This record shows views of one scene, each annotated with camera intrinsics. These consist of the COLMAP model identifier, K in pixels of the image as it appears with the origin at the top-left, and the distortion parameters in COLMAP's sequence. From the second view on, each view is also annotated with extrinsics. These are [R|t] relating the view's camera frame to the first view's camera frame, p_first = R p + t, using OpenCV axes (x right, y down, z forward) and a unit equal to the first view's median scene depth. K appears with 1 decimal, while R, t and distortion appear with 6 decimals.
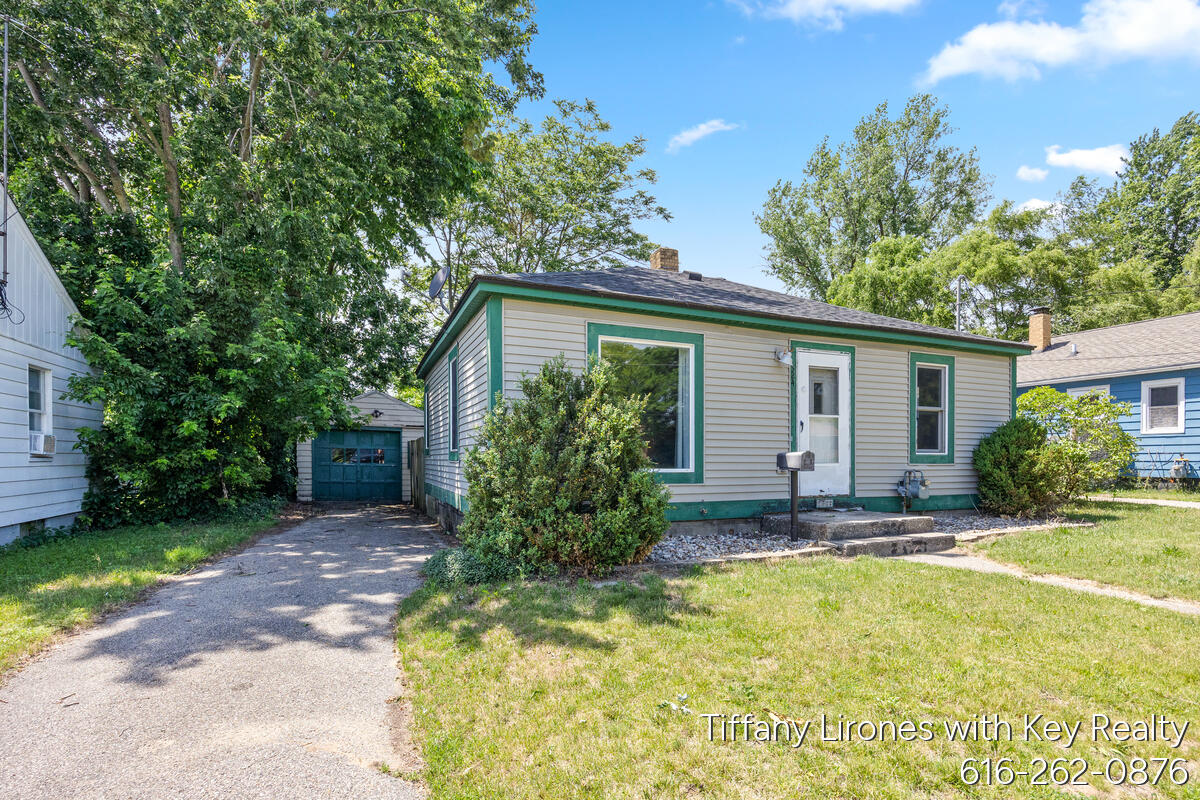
lens RADIAL K [[559.6, 0, 600.0], [0, 559.6, 400.0], [0, 0, 1]] dist [-0.013143, -0.000073]
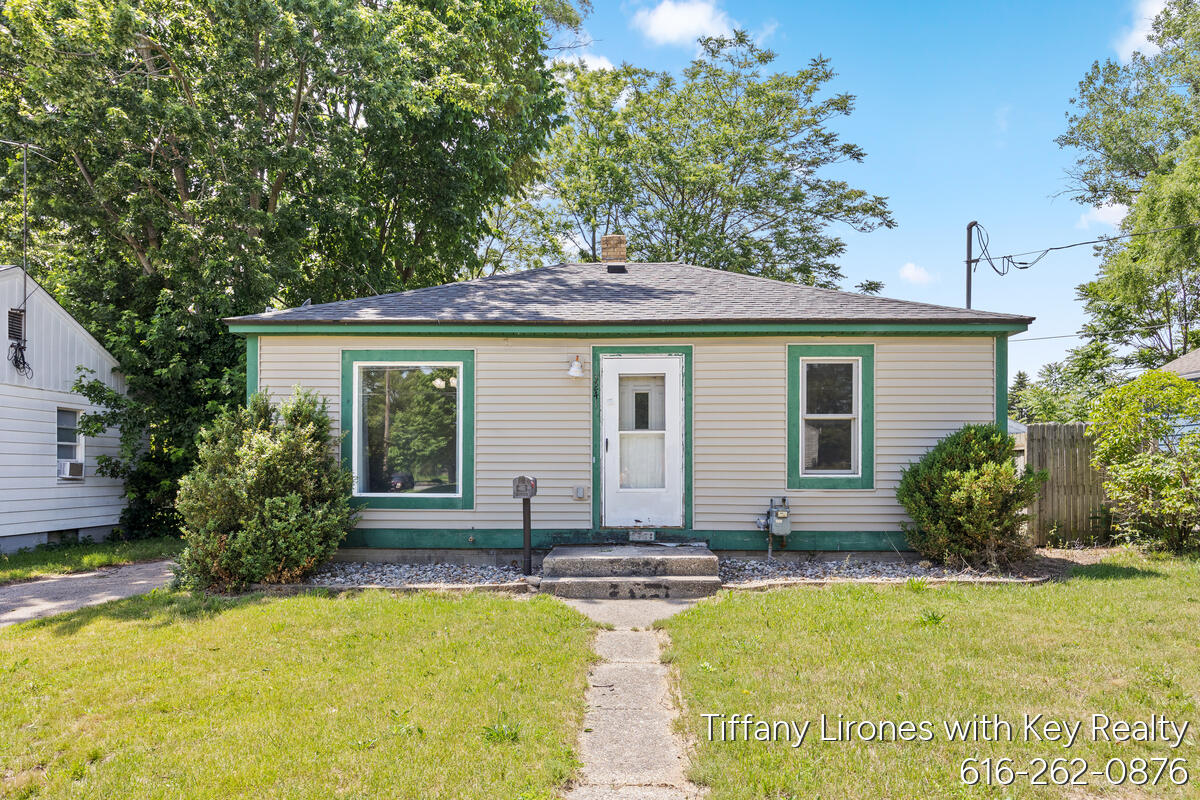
lens RADIAL K [[685.1, 0, 600.0], [0, 685.1, 400.0], [0, 0, 1]] dist [0.001826, 0.000460]
pose [[0.921990, -0.043159, -0.384802, 0.719447], [0.042764, 0.999039, -0.009588, -0.012316], [0.384846, -0.007616, 0.922949, 0.020042]]
